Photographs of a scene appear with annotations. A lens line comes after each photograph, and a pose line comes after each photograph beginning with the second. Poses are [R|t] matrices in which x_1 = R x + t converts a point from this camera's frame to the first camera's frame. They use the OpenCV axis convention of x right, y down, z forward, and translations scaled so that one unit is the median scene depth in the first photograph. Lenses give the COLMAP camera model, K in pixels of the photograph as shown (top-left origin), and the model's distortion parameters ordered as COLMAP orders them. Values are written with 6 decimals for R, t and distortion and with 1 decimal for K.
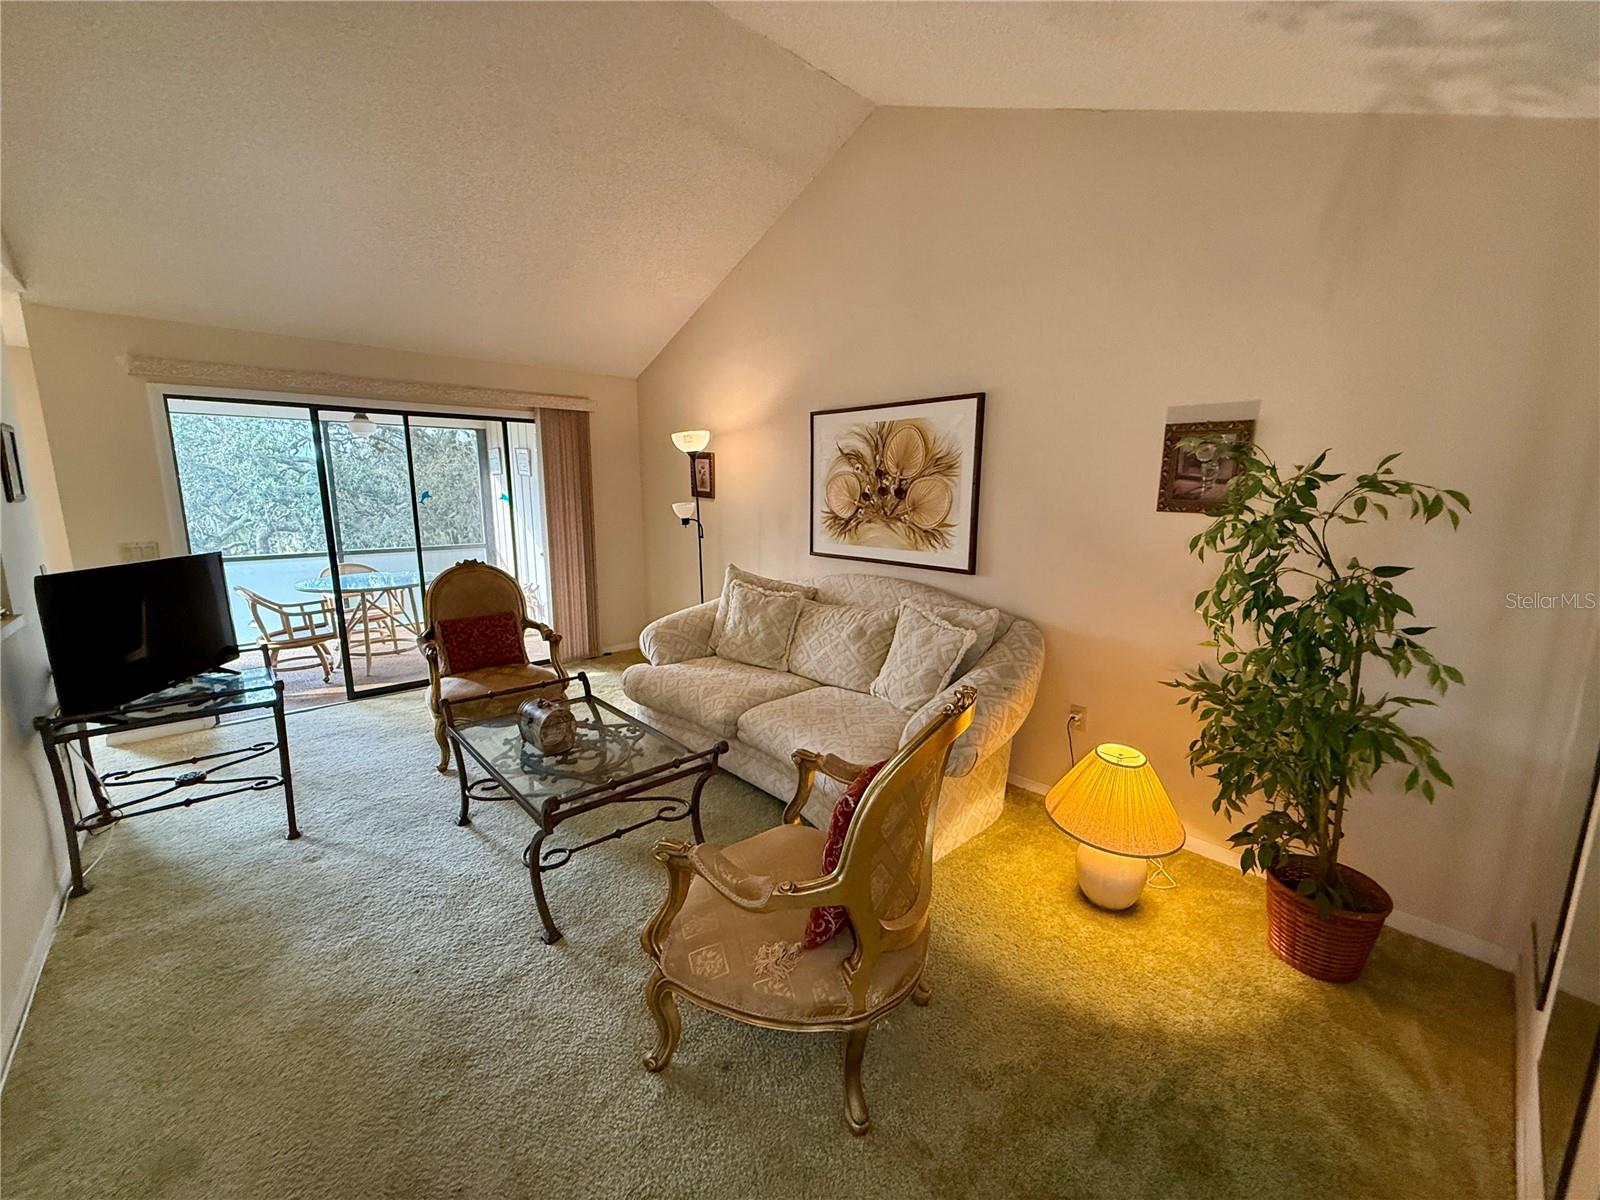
lens RADIAL K [[637.1, 0, 797.6], [0, 637.1, 600.7], [0, 0, 1]] dist [0.000682, -0.000416]
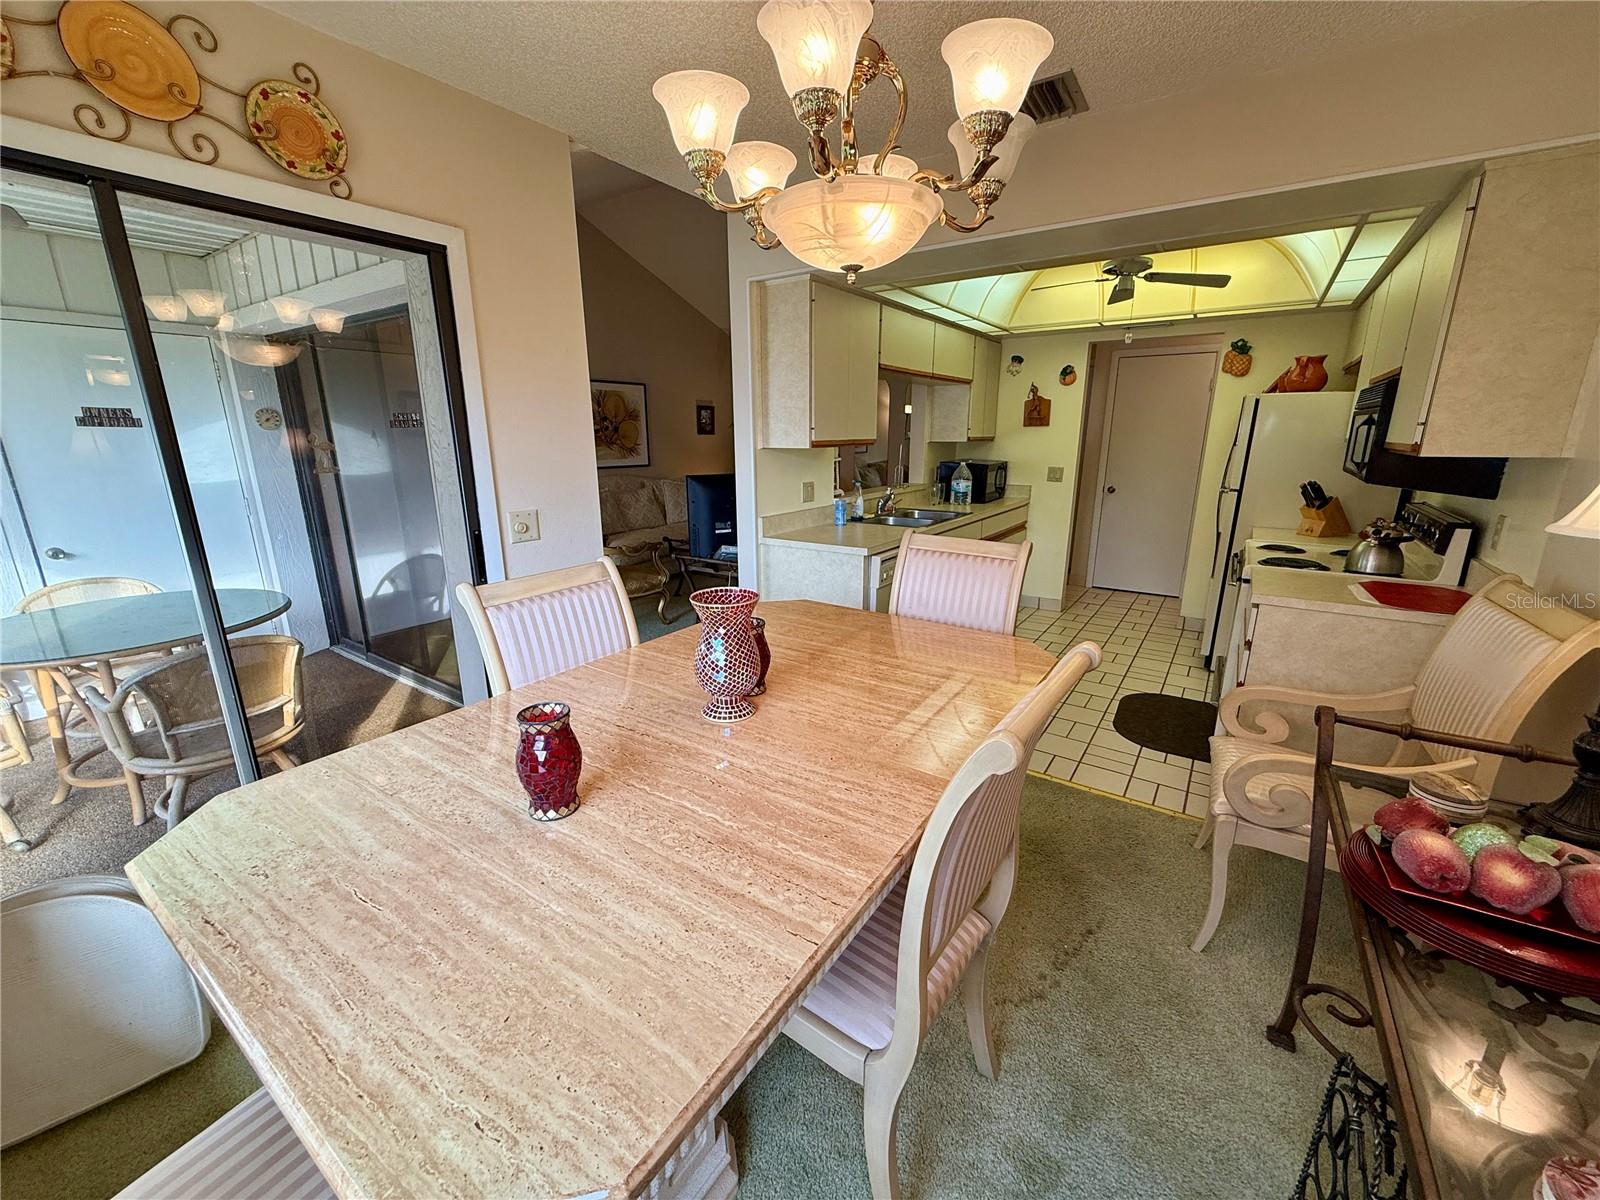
lens RADIAL K [[637.1, 0, 797.6], [0, 637.1, 600.7], [0, 0, 1]] dist [0.000682, -0.000416]
pose [[-0.226282, -0.250823, 0.941214, -2.689532], [0.177755, 0.939419, 0.293079, -0.208795], [-0.957705, 0.233624, -0.167988, 1.286970]]
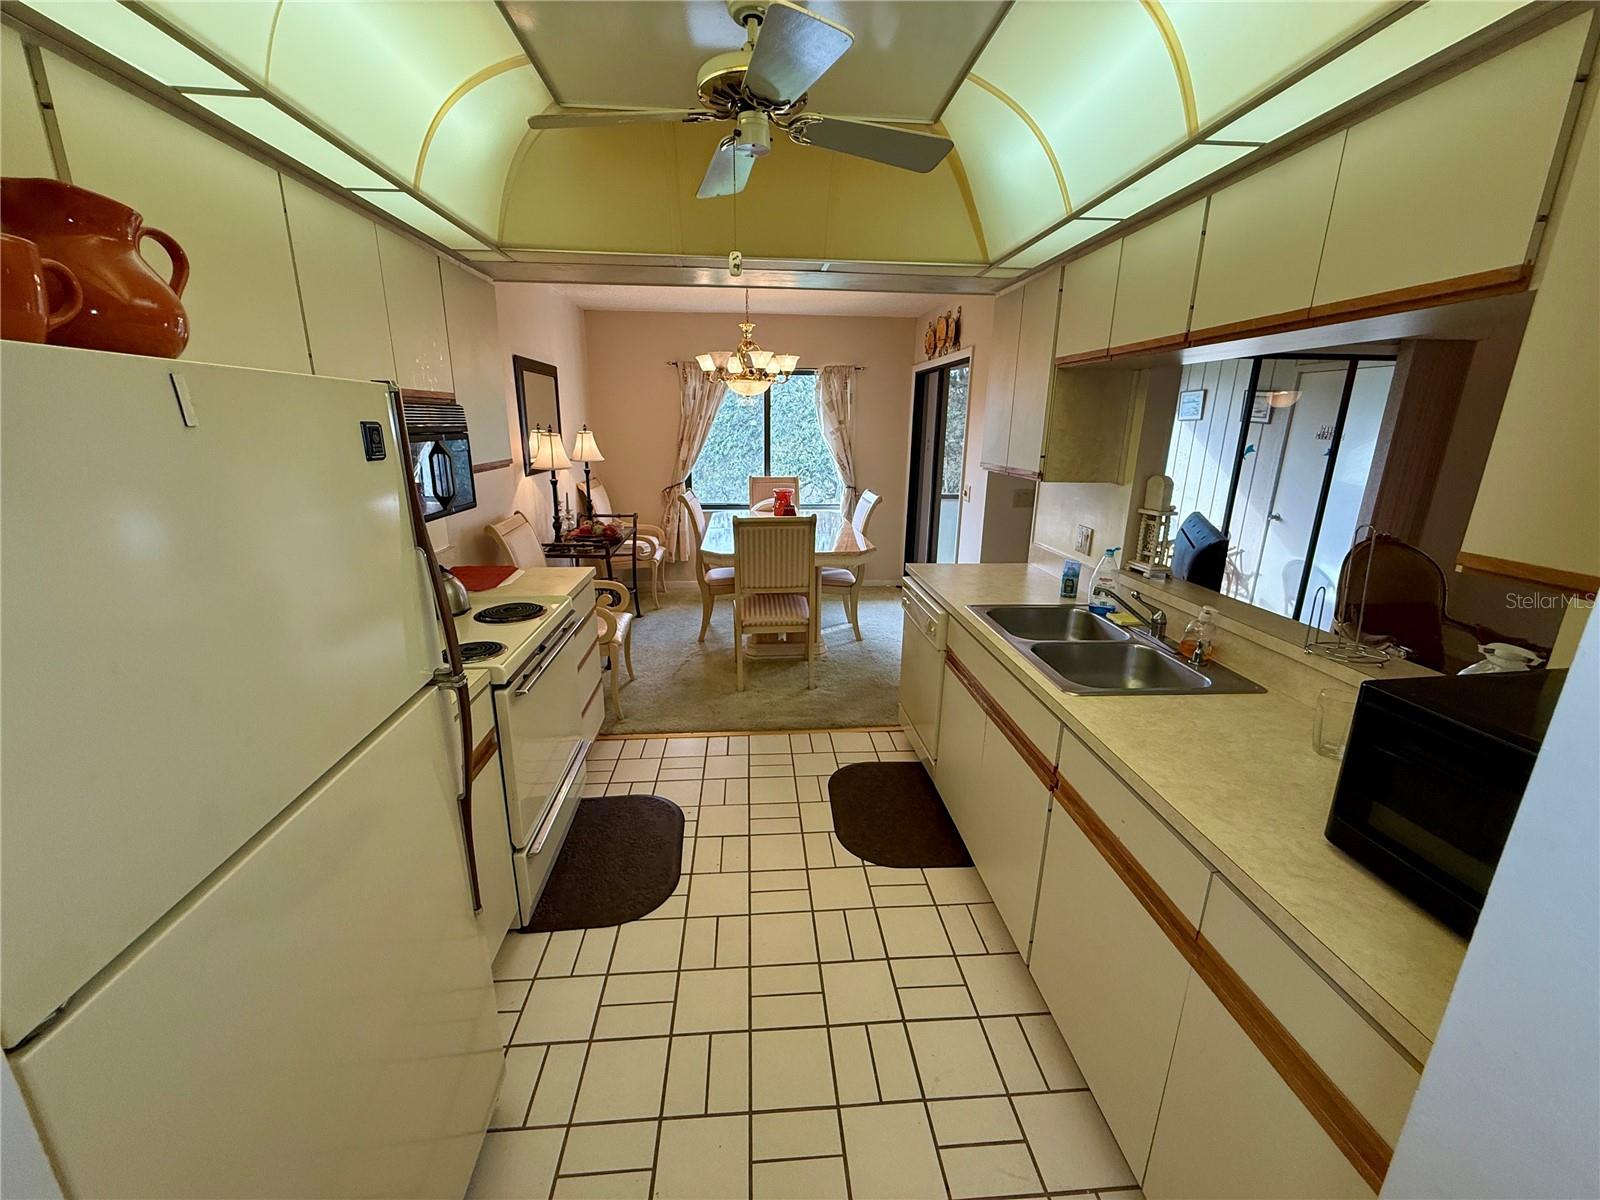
lens RADIAL K [[637.1, 0, 797.6], [0, 637.1, 600.7], [0, 0, 1]] dist [0.000682, -0.000416]
pose [[0.788139, 0.166200, -0.592633, -0.941439], [-0.112745, 0.985545, 0.126451, 0.017762], [0.605083, -0.032845, 0.795485, -0.220525]]
